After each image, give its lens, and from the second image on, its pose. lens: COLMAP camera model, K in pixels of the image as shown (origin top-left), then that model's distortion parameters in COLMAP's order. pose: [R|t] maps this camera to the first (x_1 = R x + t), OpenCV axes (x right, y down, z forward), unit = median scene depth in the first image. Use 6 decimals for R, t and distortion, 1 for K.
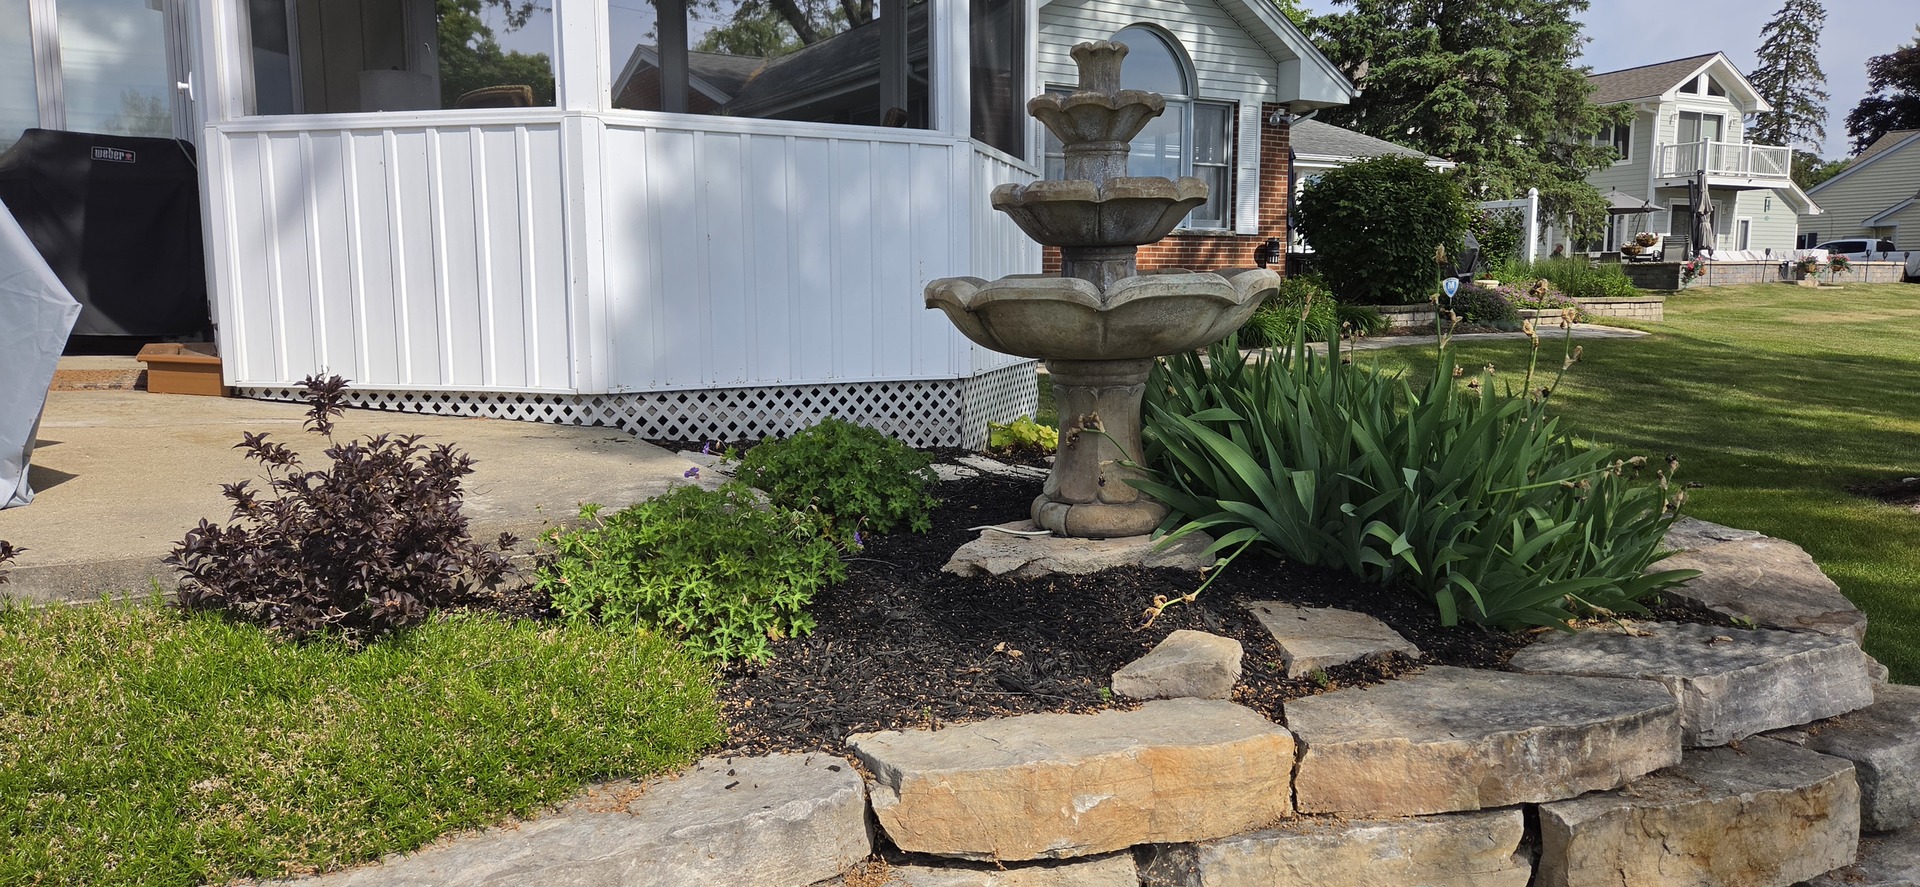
lens RADIAL K [[1309.2, 0, 956.8], [0, 1309.2, 451.2], [0, 0, 1]] dist [0.080727, -0.071675]
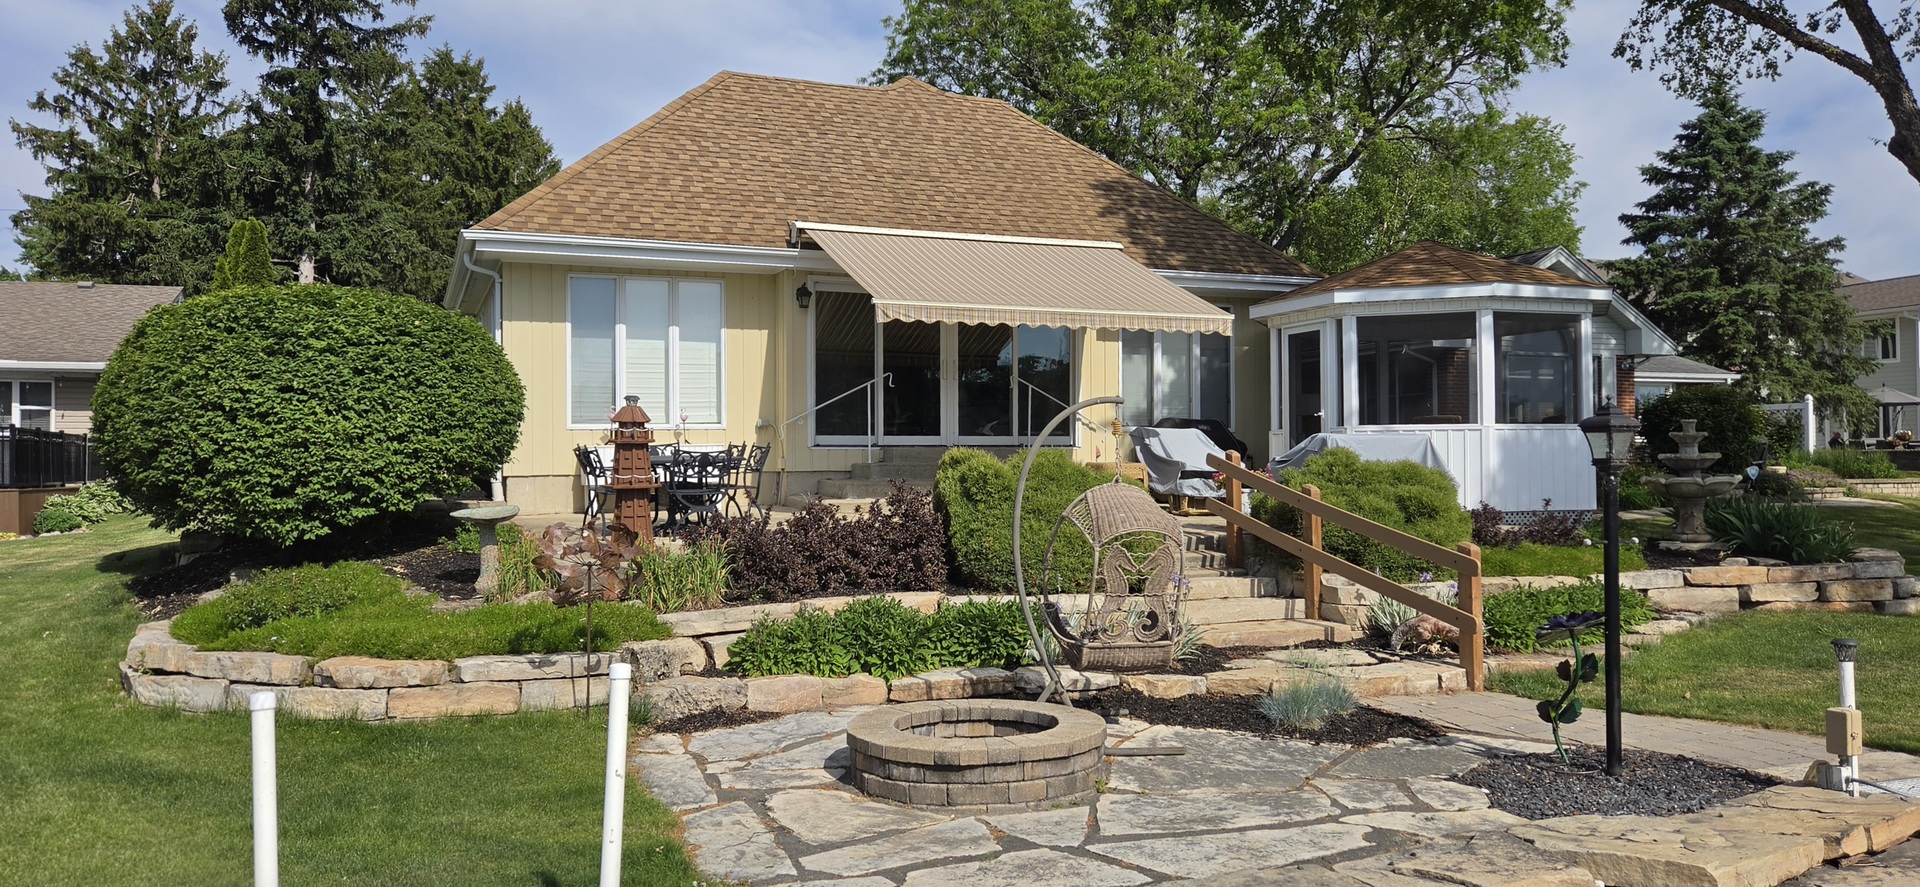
lens RADIAL K [[1309.2, 0, 956.8], [0, 1309.2, 451.2], [0, 0, 1]] dist [0.080727, -0.071675]
pose [[0.986596, -0.003144, -0.163151, -0.151081], [-0.018682, 0.991064, -0.132069, 0.038434], [0.162109, 0.133347, 0.977722, -0.350820]]
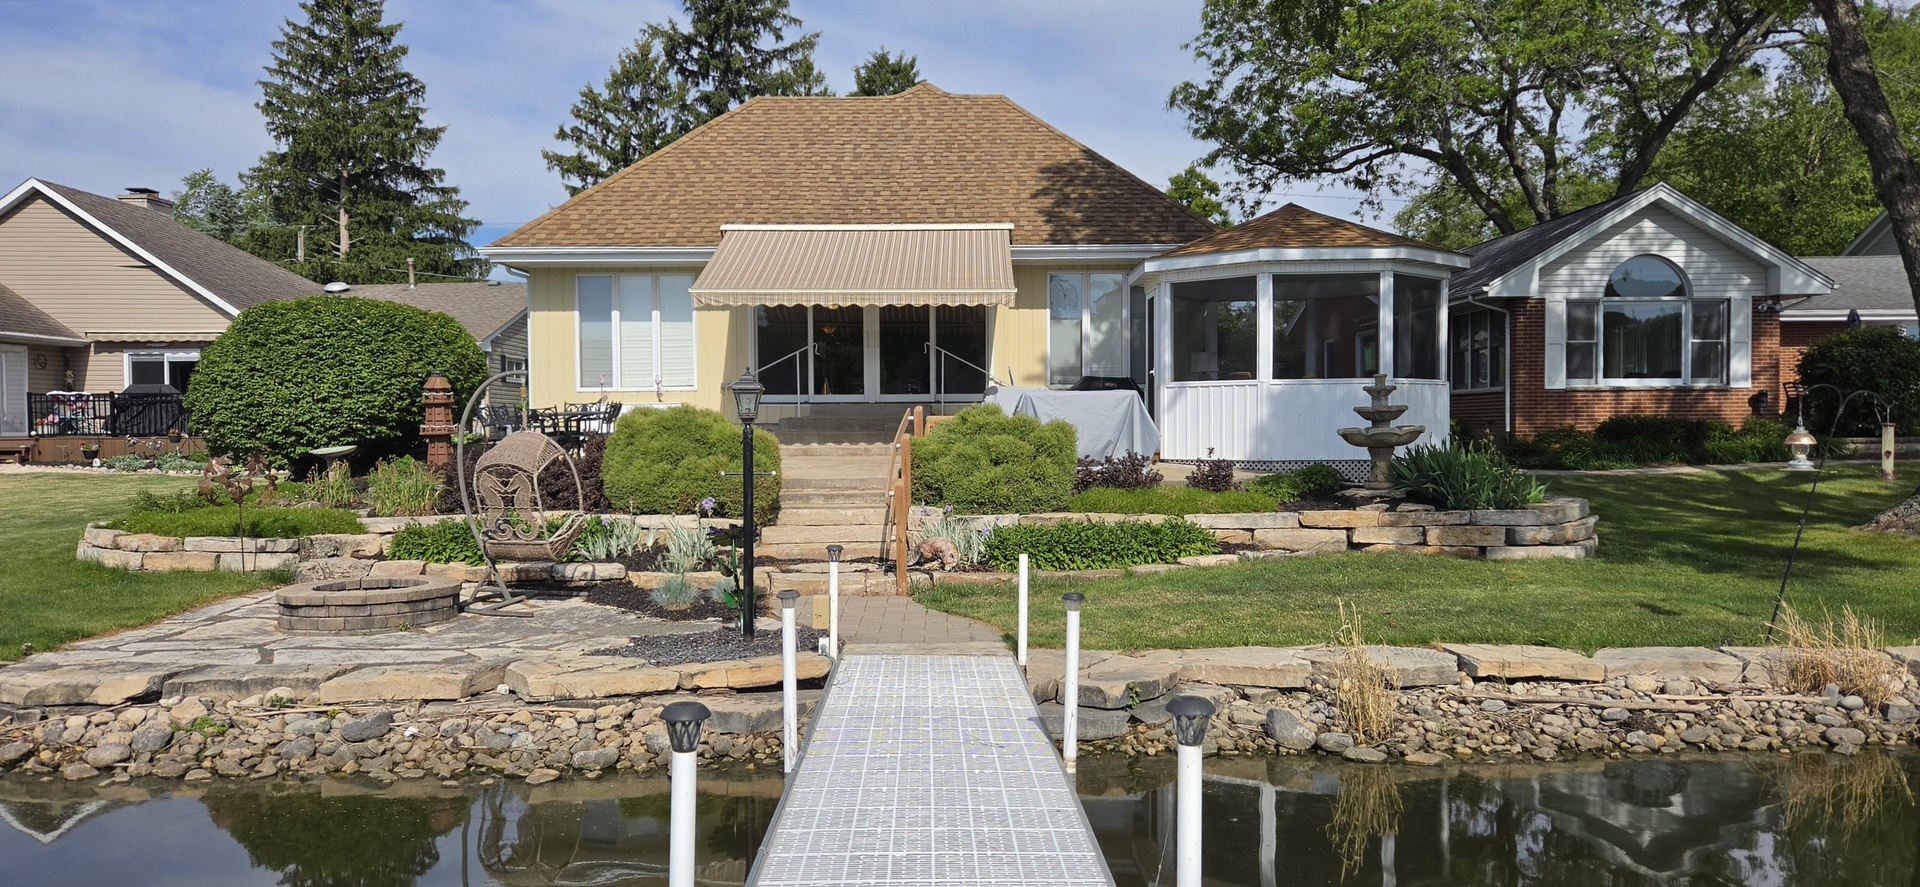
lens RADIAL K [[1266.8, 0, 938.7], [0, 1266.8, 454.9], [0, 0, 1]] dist [0.084948, -0.080694]
pose [[0.856907, 0.012314, -0.515324, 0.107084], [-0.060827, 0.995145, -0.077366, 0.037591], [0.511870, 0.097641, 0.853496, -0.340903]]
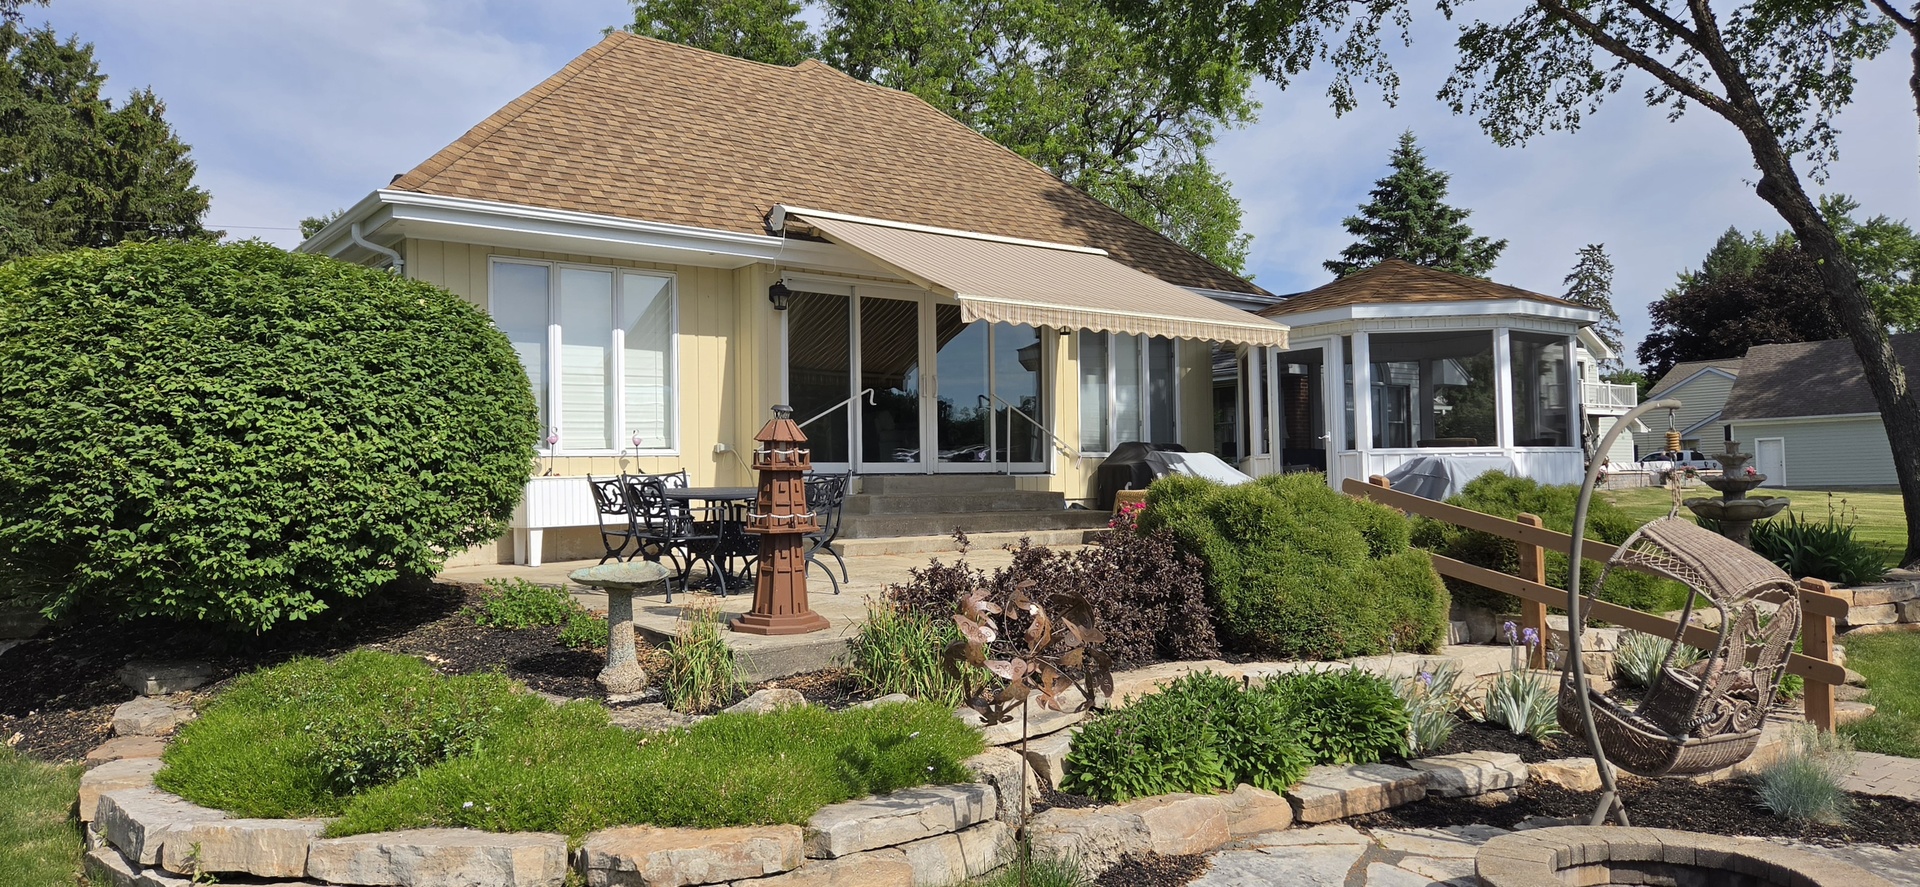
lens RADIAL K [[1266.8, 0, 938.7], [0, 1266.8, 454.9], [0, 0, 1]] dist [0.084948, -0.080694]
pose [[0.995298, -0.010799, 0.096261, -0.279569], [0.025476, 0.987963, -0.152579, 0.027665], [-0.093454, 0.154314, 0.983592, -0.272509]]
